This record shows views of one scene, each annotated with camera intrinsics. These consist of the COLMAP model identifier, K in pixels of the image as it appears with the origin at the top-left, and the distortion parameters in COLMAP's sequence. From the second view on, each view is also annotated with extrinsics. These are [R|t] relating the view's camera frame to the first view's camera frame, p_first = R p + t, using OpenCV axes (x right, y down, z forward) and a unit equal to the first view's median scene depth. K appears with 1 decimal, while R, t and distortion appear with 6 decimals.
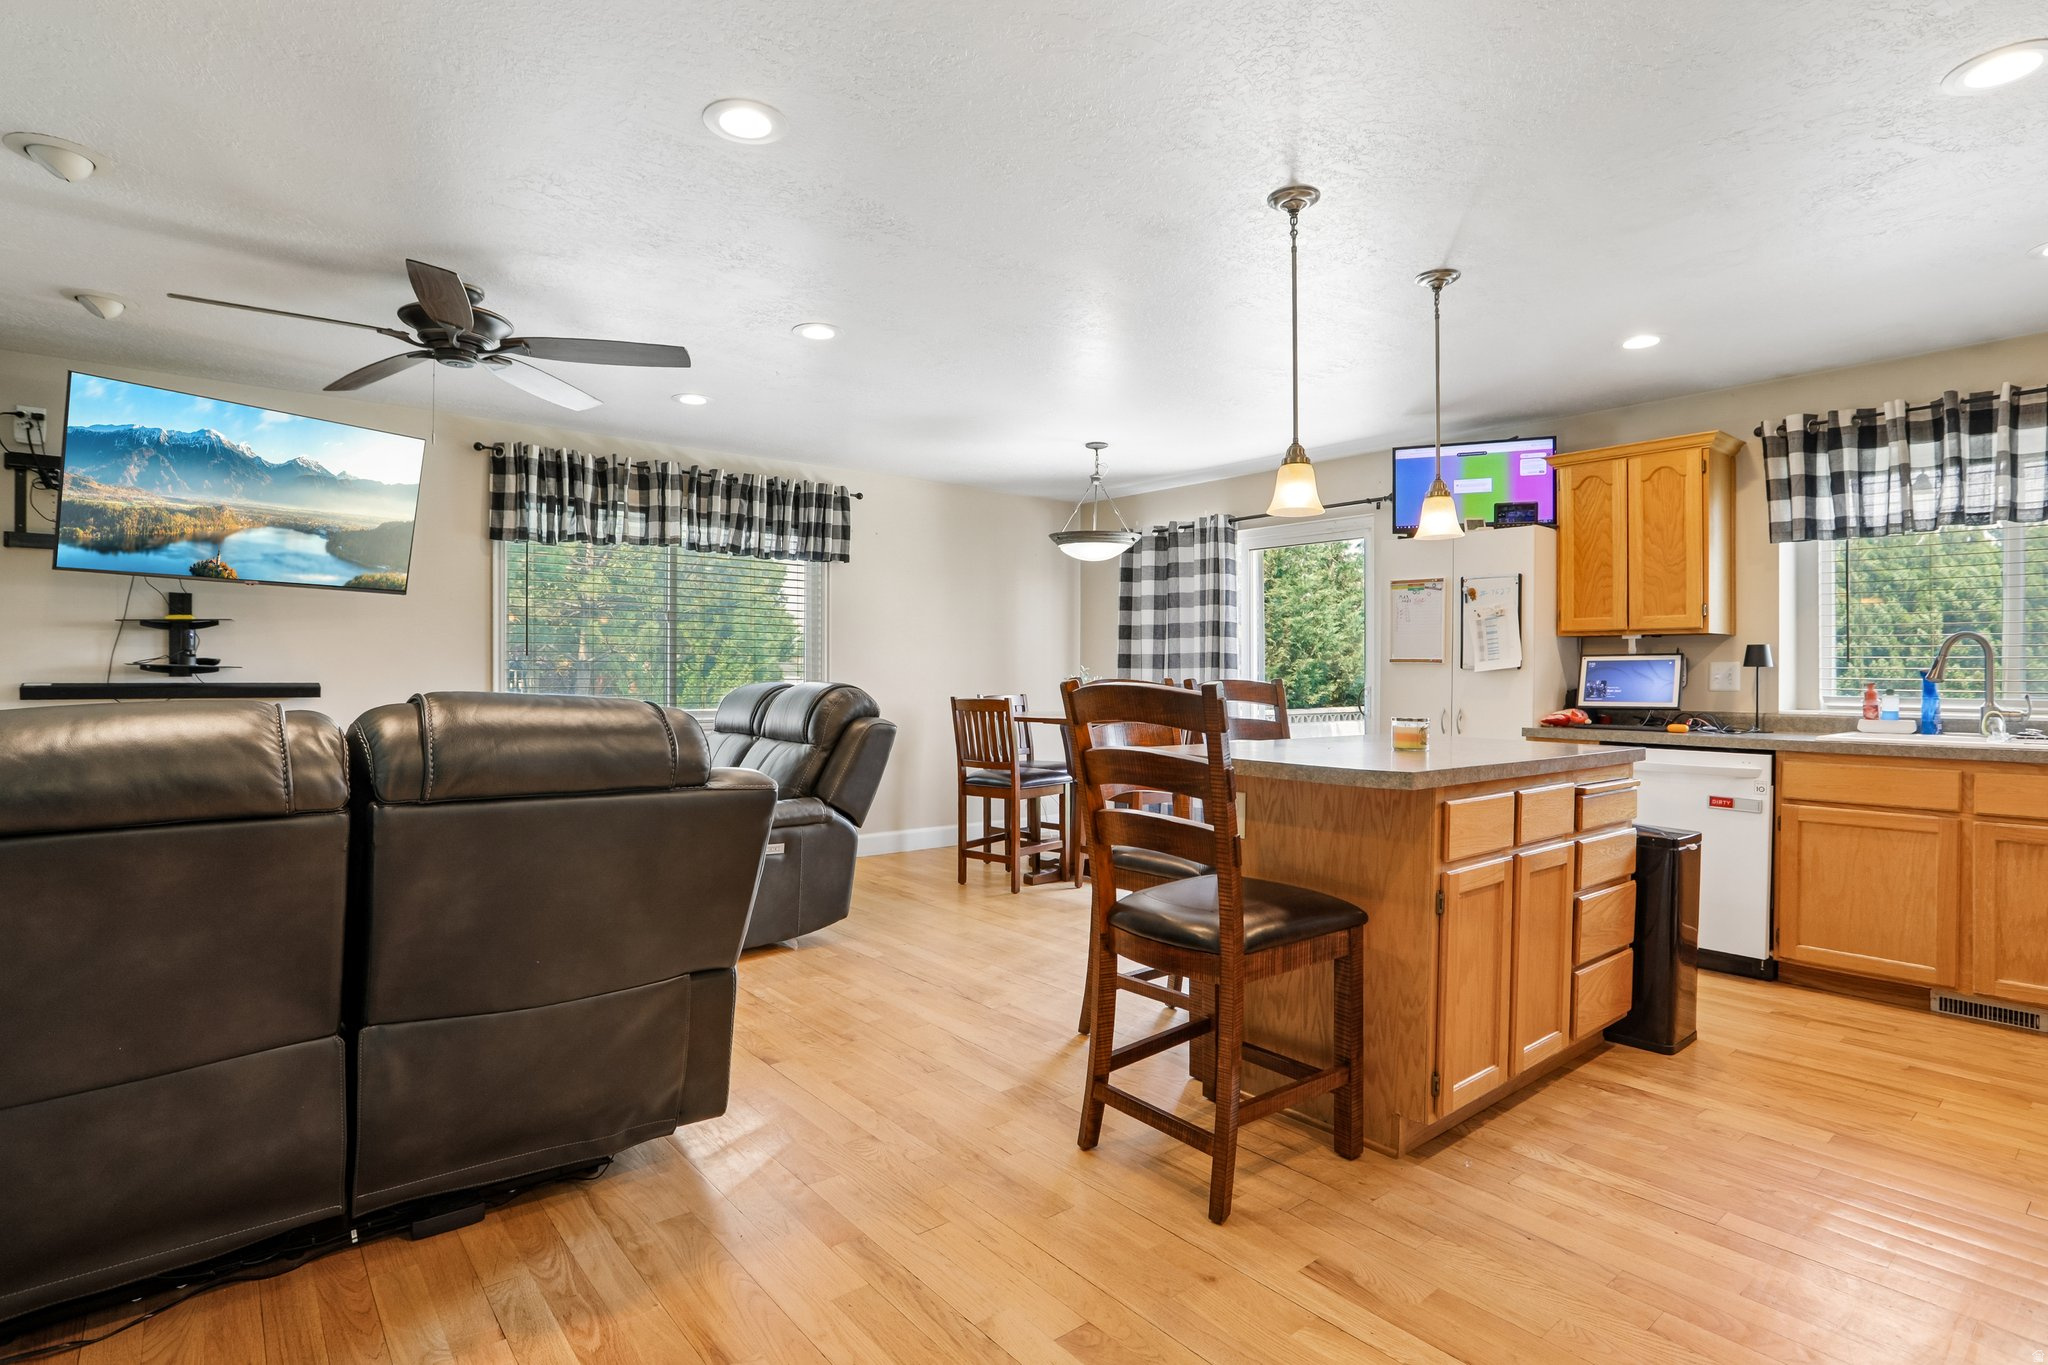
lens RADIAL K [[1035.3, 0, 1034.7], [0, 1035.3, 661.6], [0, 0, 1]] dist [-0.002141, 0.000352]
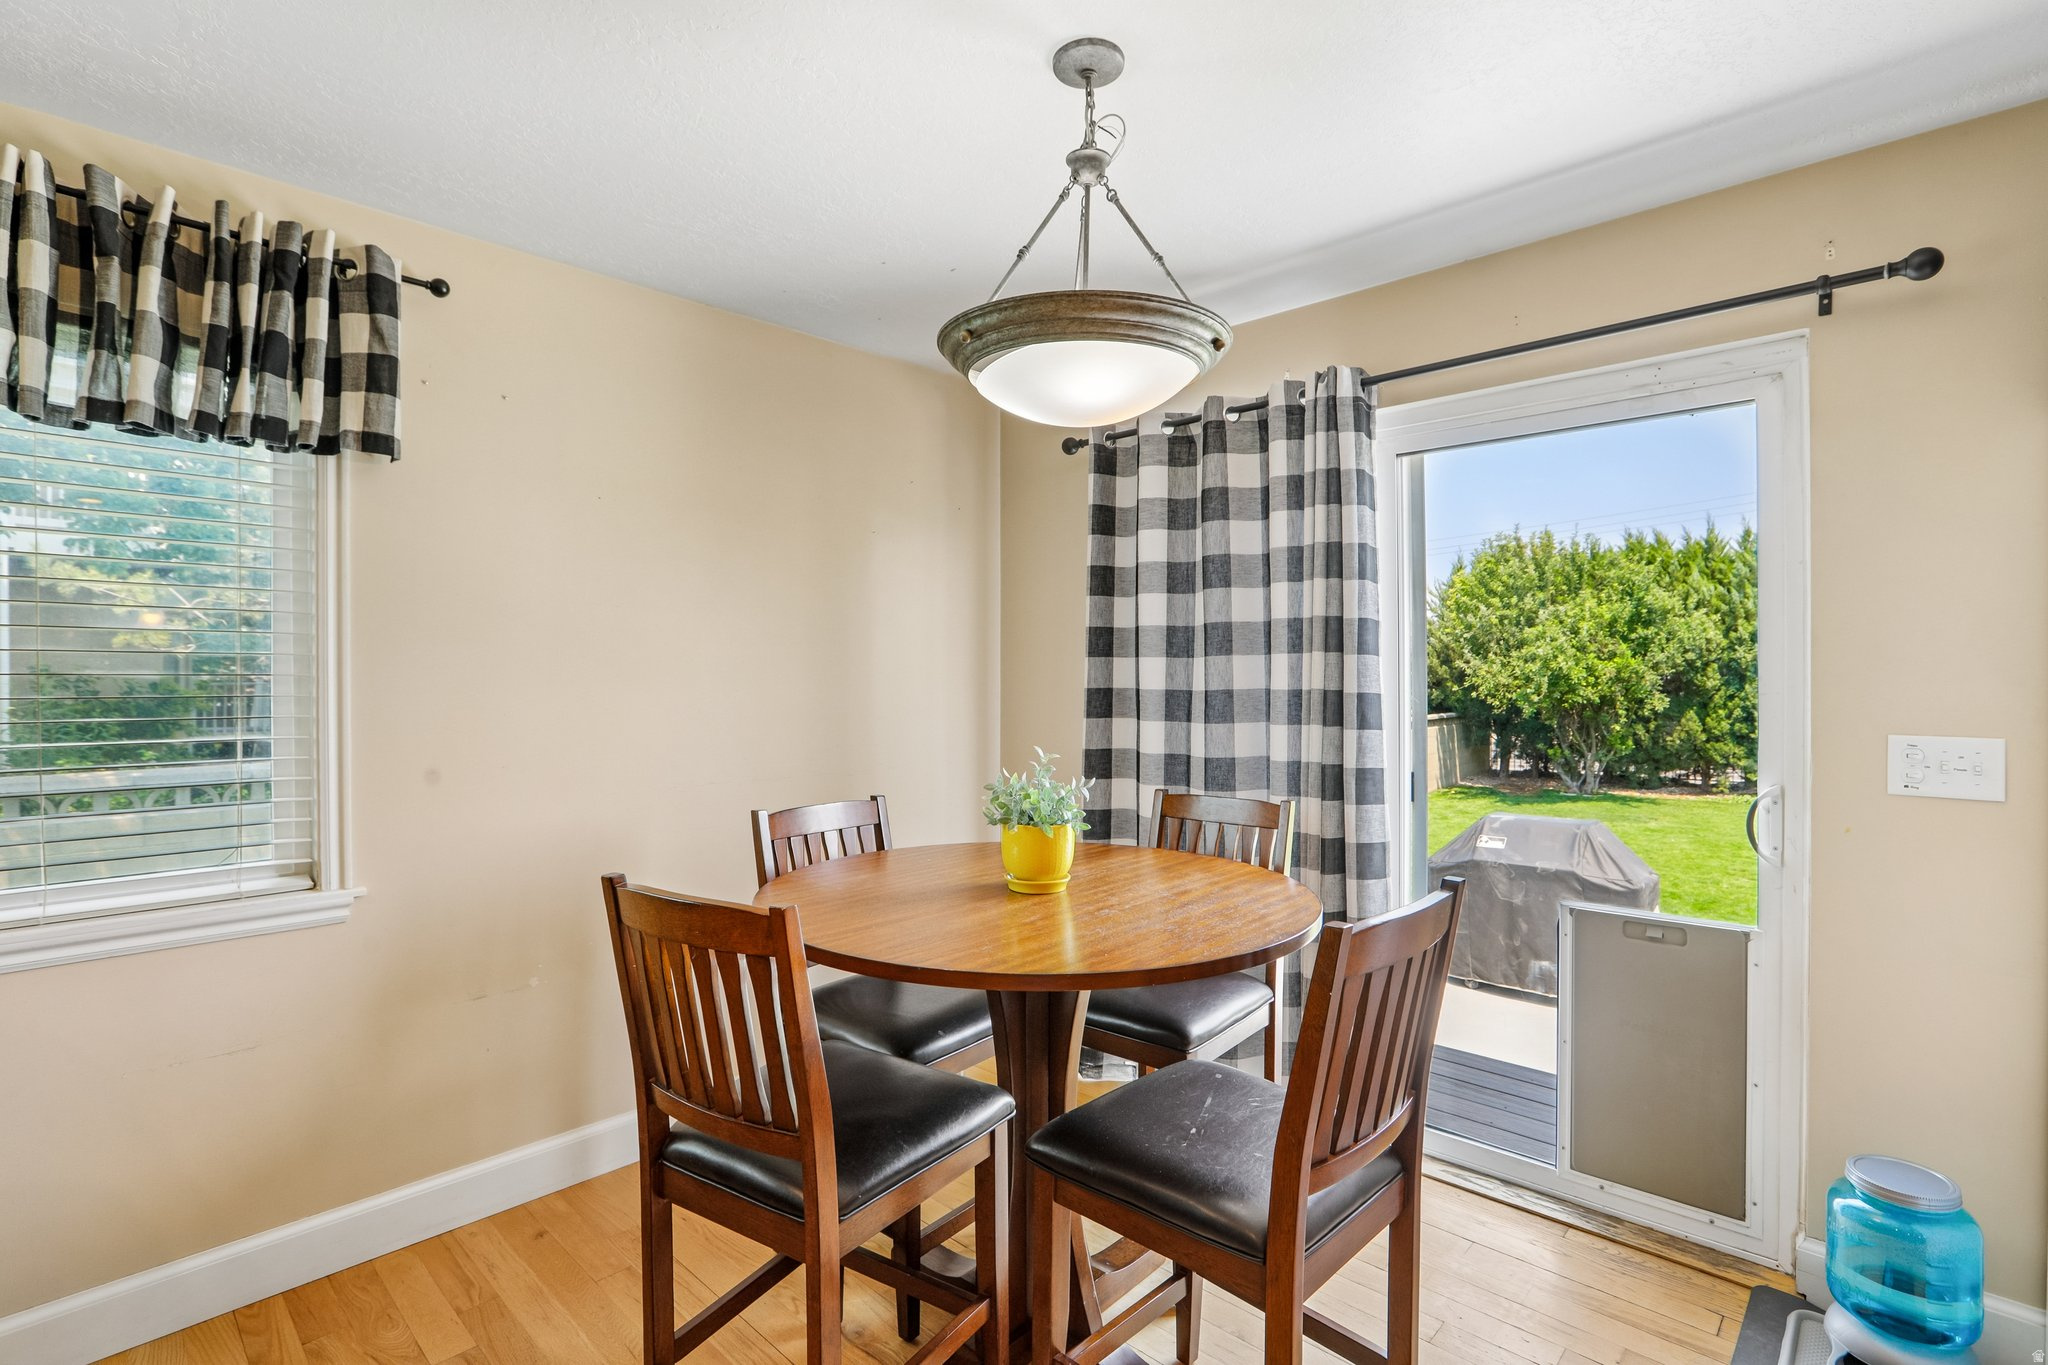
lens RADIAL K [[960.1, 0, 1025.7], [0, 960.1, 678.2], [0, 0, 1]] dist [-0.063480, 0.030267]
pose [[0.994875, -0.006207, 0.100921, 0.010835], [0.004567, 0.999854, 0.016467, -0.024104], [-0.101008, -0.015922, 0.994758, 0.716252]]
